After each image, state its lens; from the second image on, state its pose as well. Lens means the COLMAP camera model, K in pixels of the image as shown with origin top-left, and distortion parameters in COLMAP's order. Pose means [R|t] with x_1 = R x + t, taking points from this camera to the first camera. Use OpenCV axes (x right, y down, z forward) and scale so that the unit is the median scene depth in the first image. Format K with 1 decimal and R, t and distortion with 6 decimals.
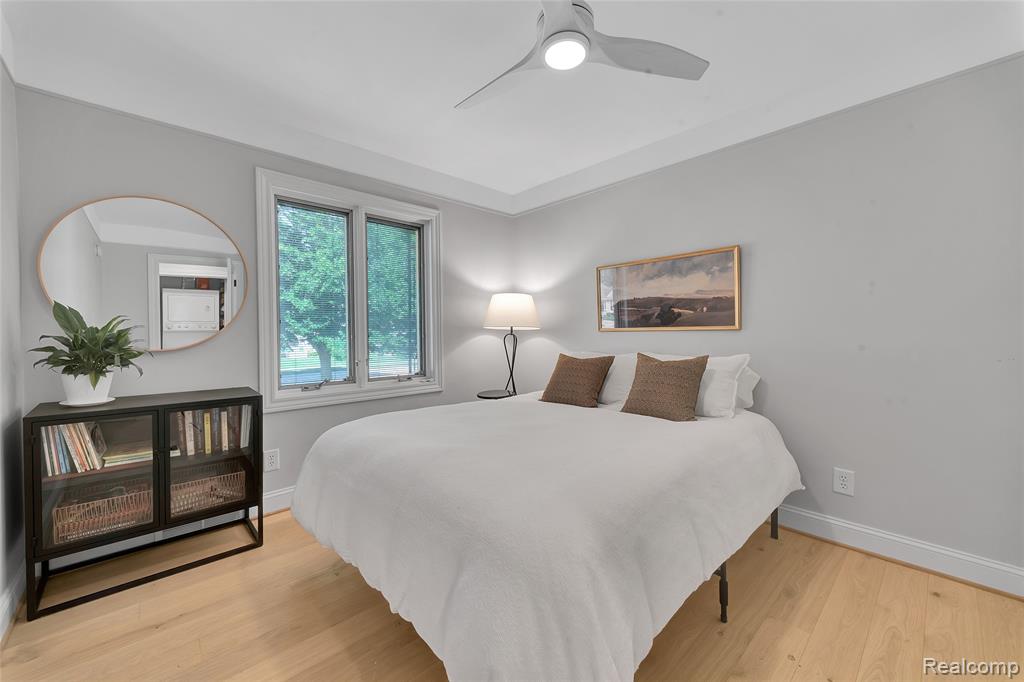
lens RADIAL K [[399.8, 0, 511.6], [0, 399.8, 338.0], [0, 0, 1]] dist [0.007669, 0.000064]
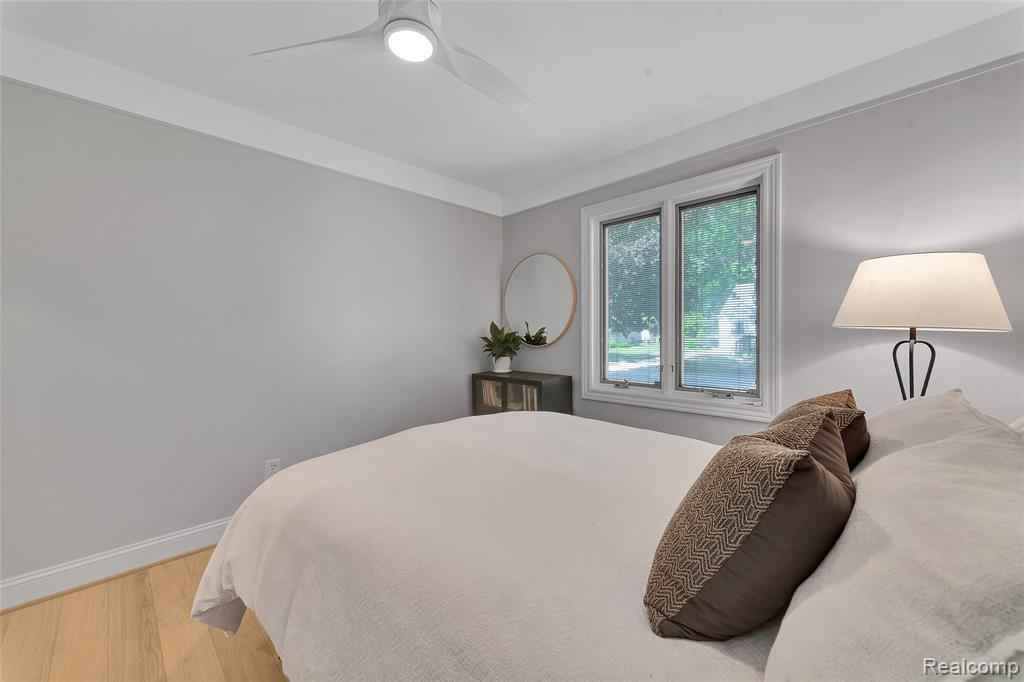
lens RADIAL K [[399.8, 0, 511.6], [0, 399.8, 338.0], [0, 0, 1]] dist [0.007669, 0.000064]
pose [[0.043915, 0.013896, -0.998939, 0.554683], [-0.009736, 0.999862, 0.013481, -0.017879], [0.998988, 0.009133, 0.044045, 0.618124]]
